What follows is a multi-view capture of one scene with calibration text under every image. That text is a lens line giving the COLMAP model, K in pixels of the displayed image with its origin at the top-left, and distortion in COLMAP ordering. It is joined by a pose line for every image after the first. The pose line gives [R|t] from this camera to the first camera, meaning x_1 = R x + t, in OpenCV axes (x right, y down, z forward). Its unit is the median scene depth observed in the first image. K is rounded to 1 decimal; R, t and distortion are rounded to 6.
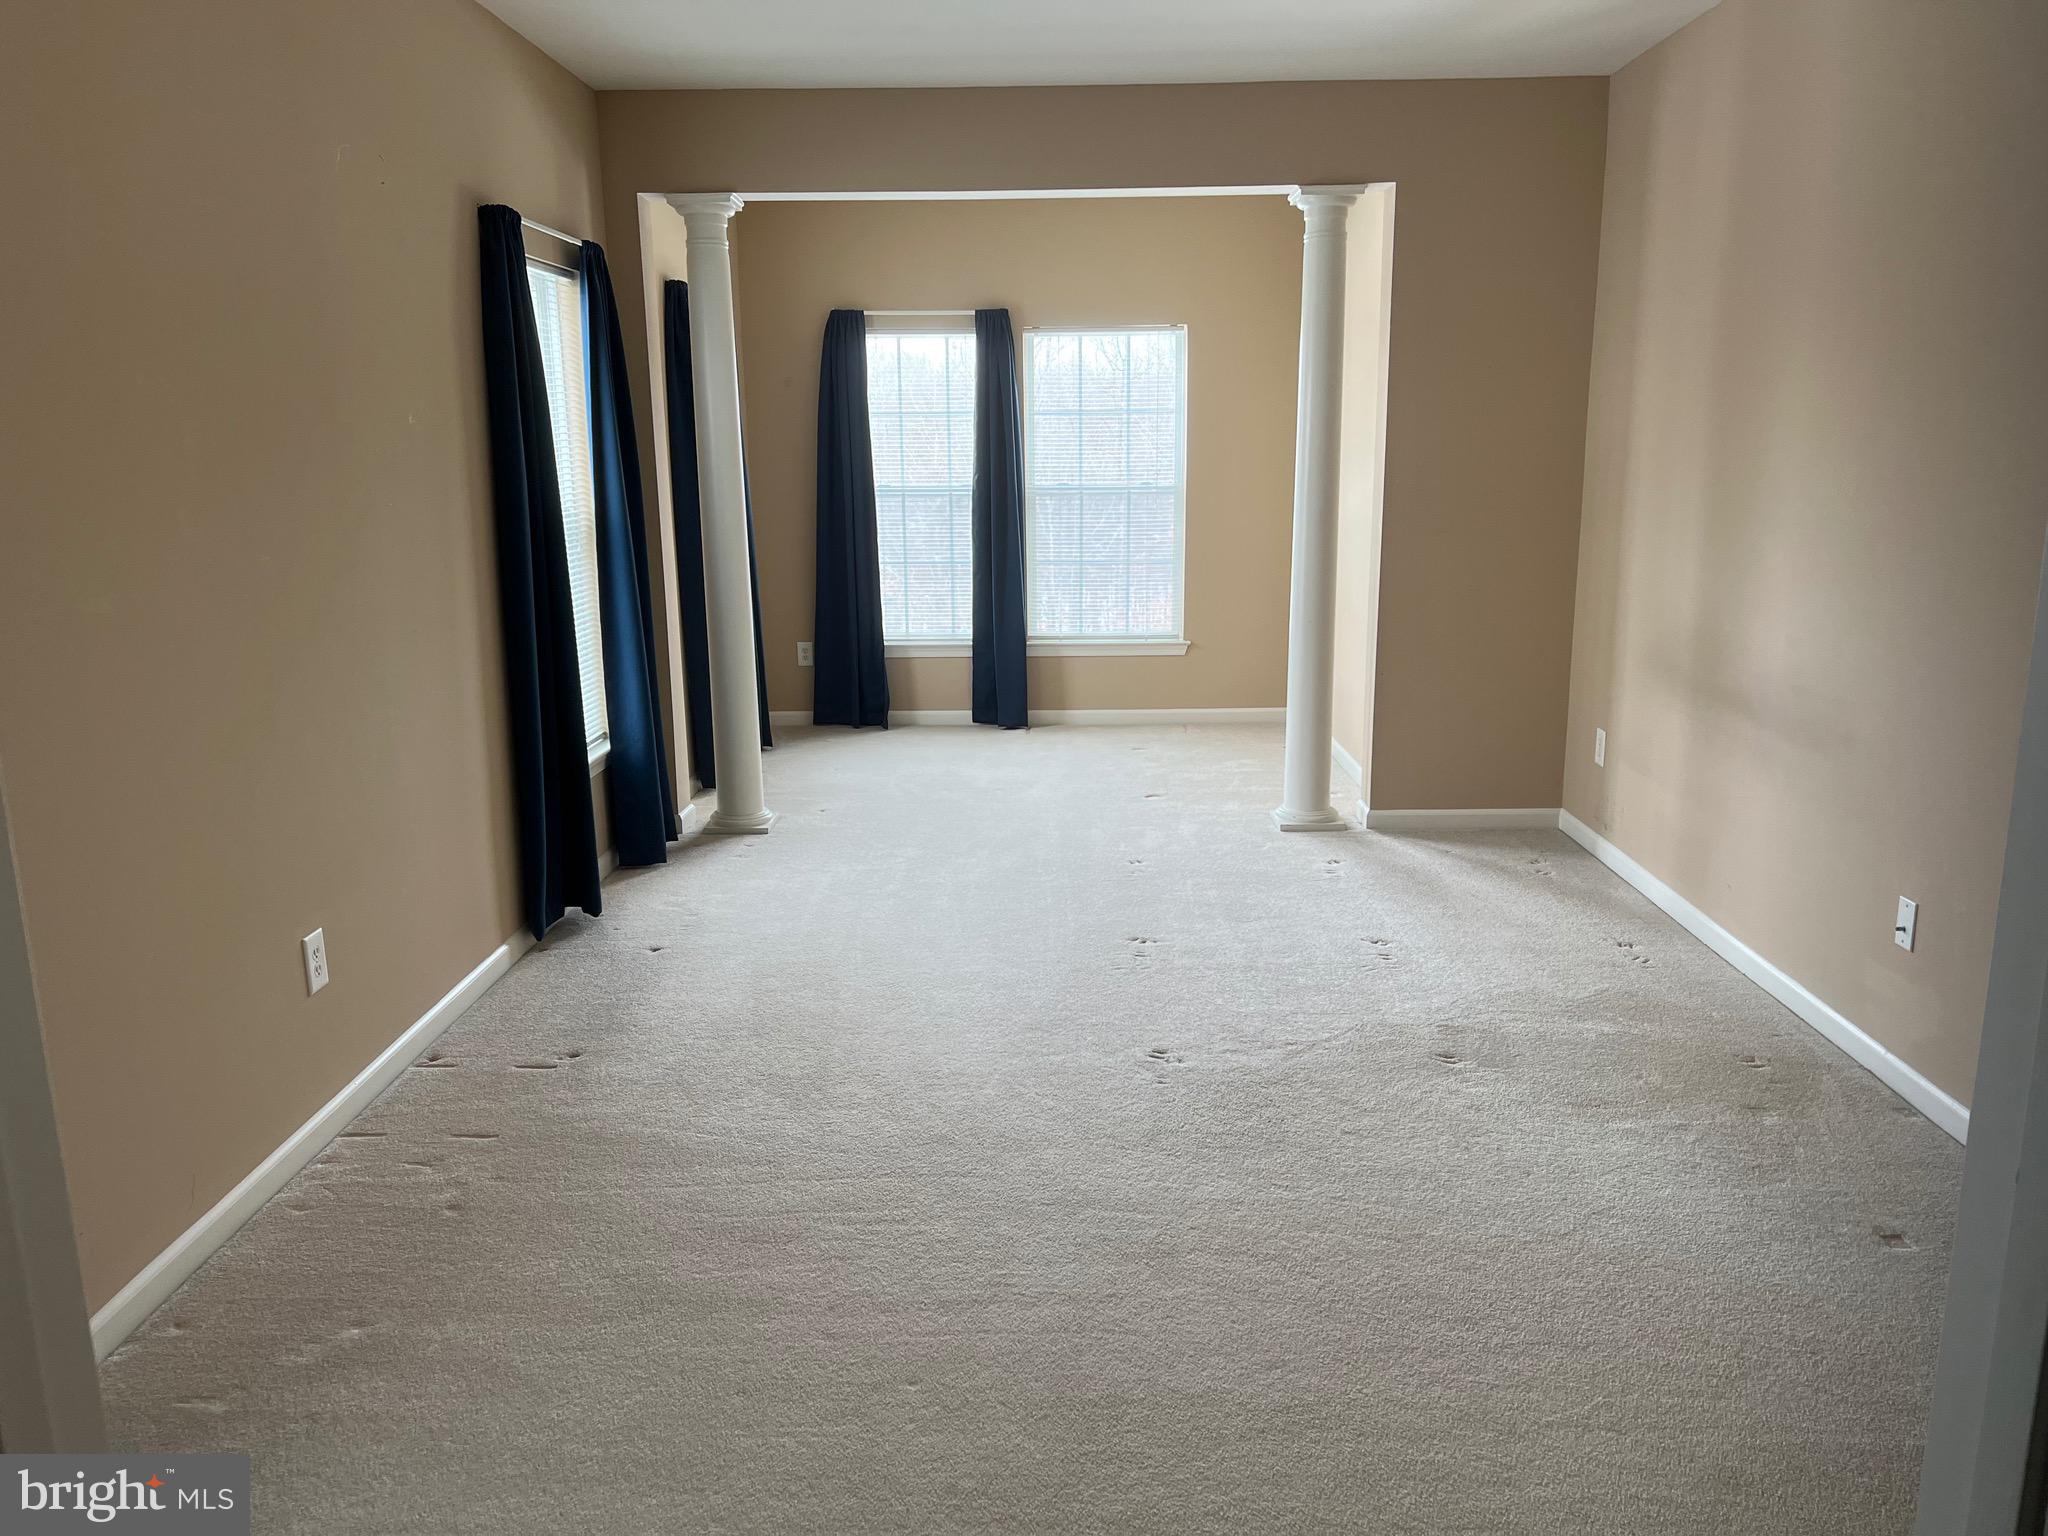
lens RADIAL K [[1536.2, 0, 1052.1], [0, 1536.2, 778.6], [0, 0, 1]] dist [0.065287, -0.064782]
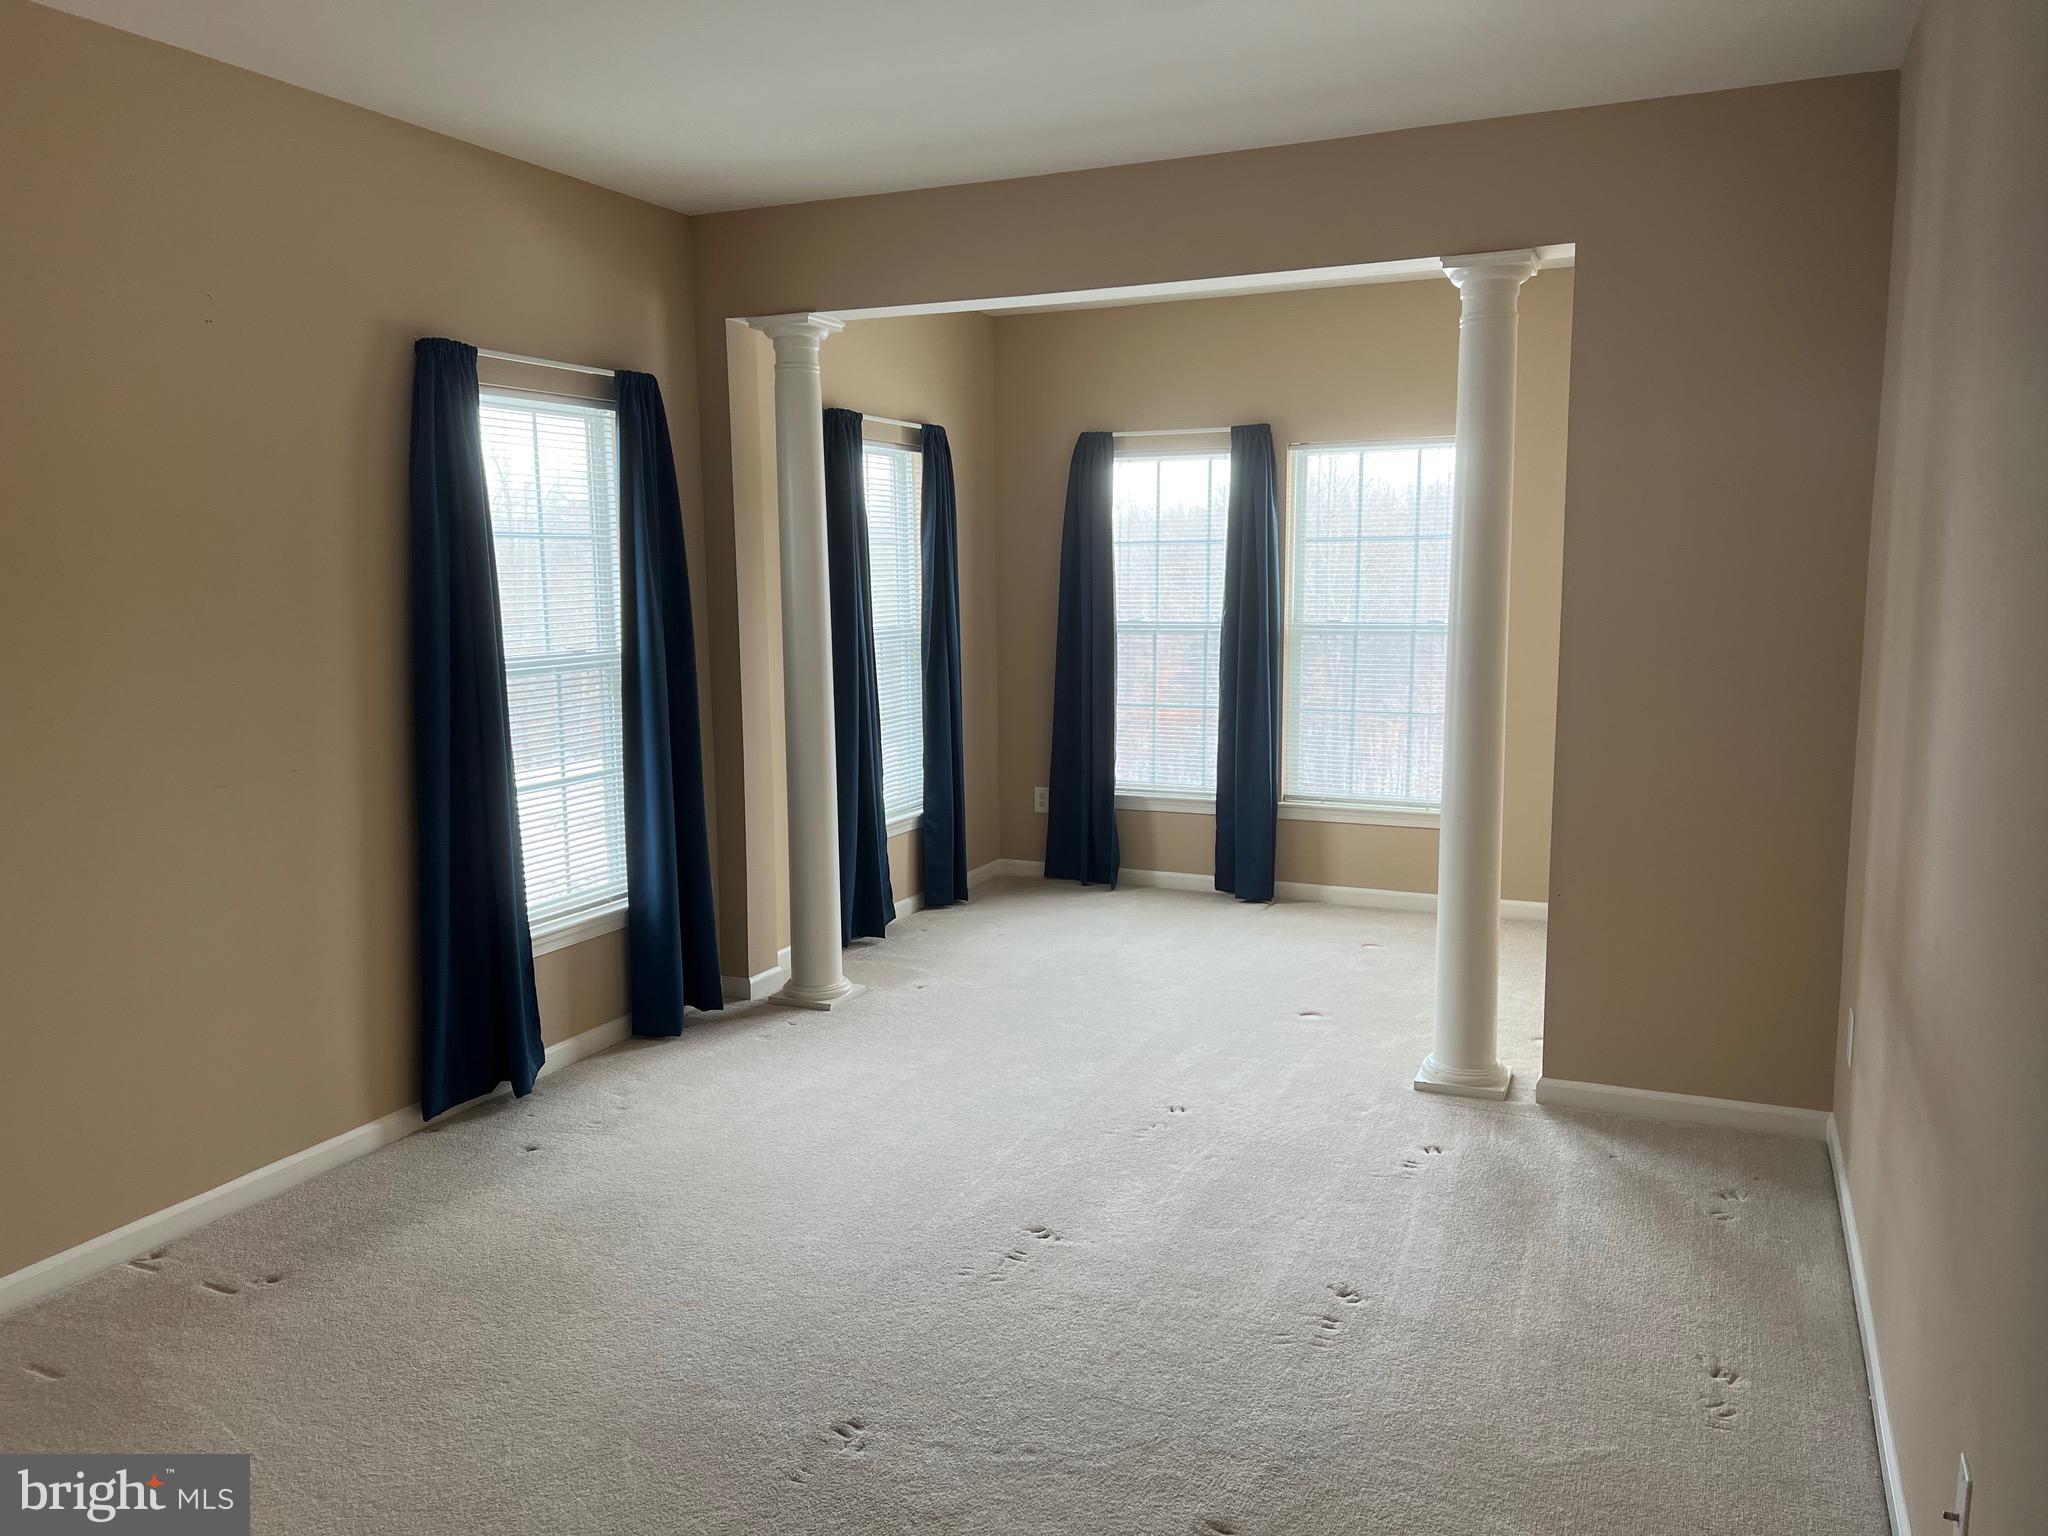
lens RADIAL K [[1536.2, 0, 1029.8], [0, 1536.2, 788.4], [0, 0, 1]] dist [0.065287, -0.064782]
pose [[0.915613, 0.061437, -0.397339, 0.206054], [-0.086774, 0.995161, -0.046086, -0.047141], [0.392585, 0.076675, 0.916514, 0.164937]]
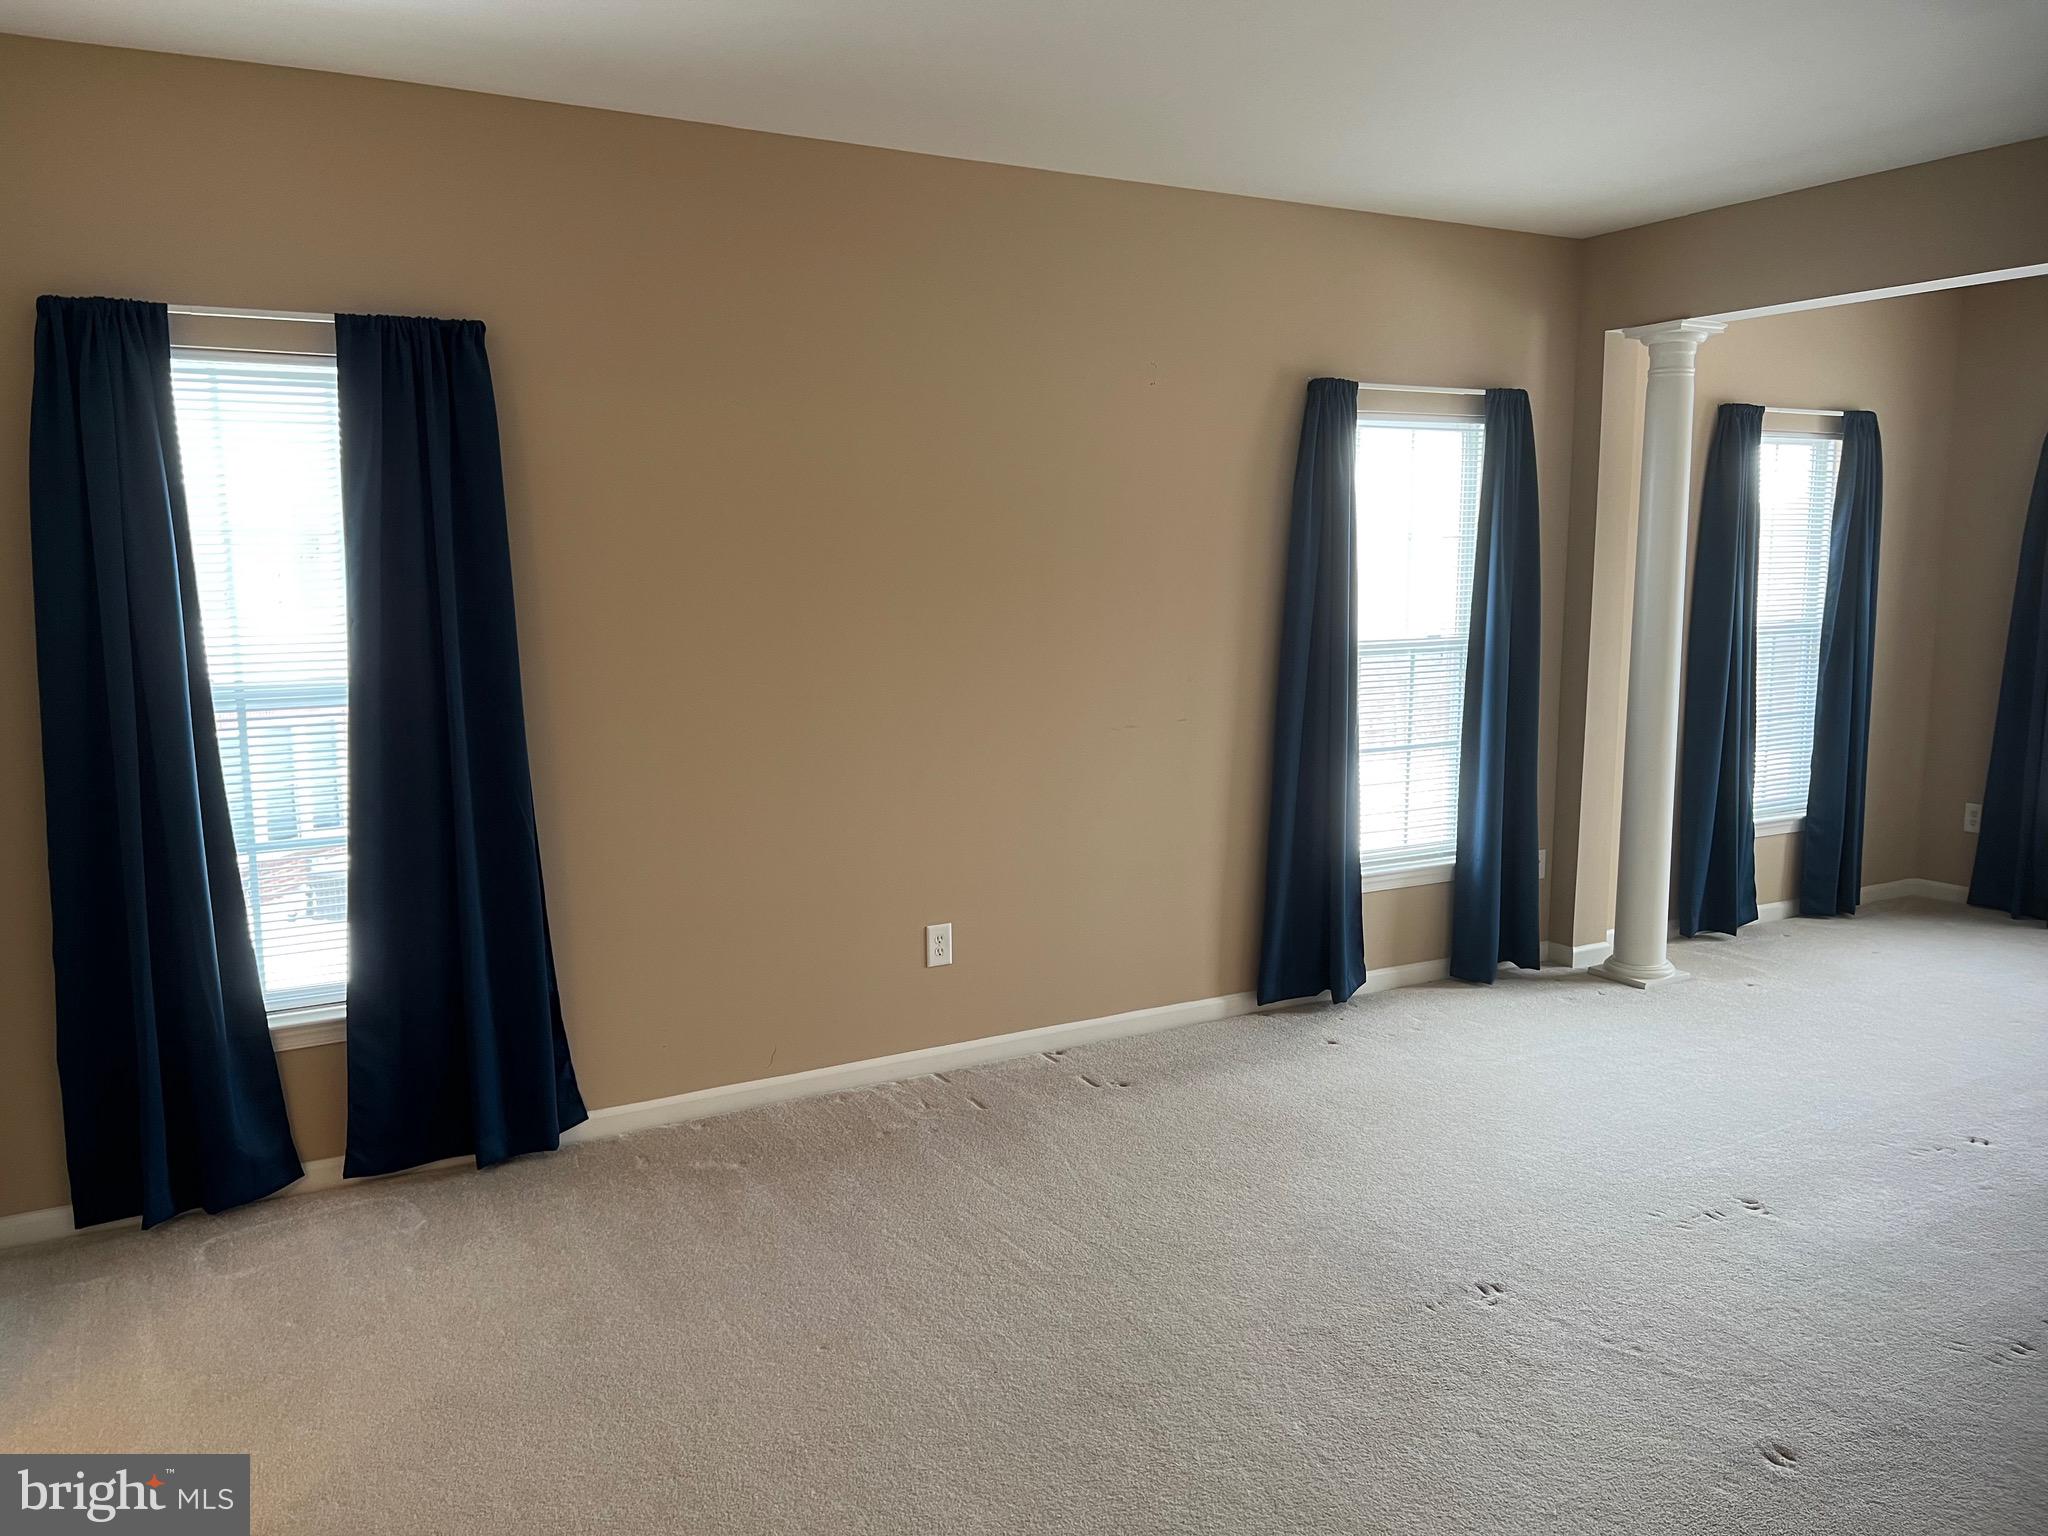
lens RADIAL K [[1536.2, 0, 1002.2], [0, 1536.2, 769.3], [0, 0, 1]] dist [0.065287, -0.064782]
pose [[0.488092, 0.126769, -0.863537, 0.319000], [-0.185121, 0.981921, 0.039514, -0.045654], [0.852934, 0.140573, 0.502736, 0.138505]]
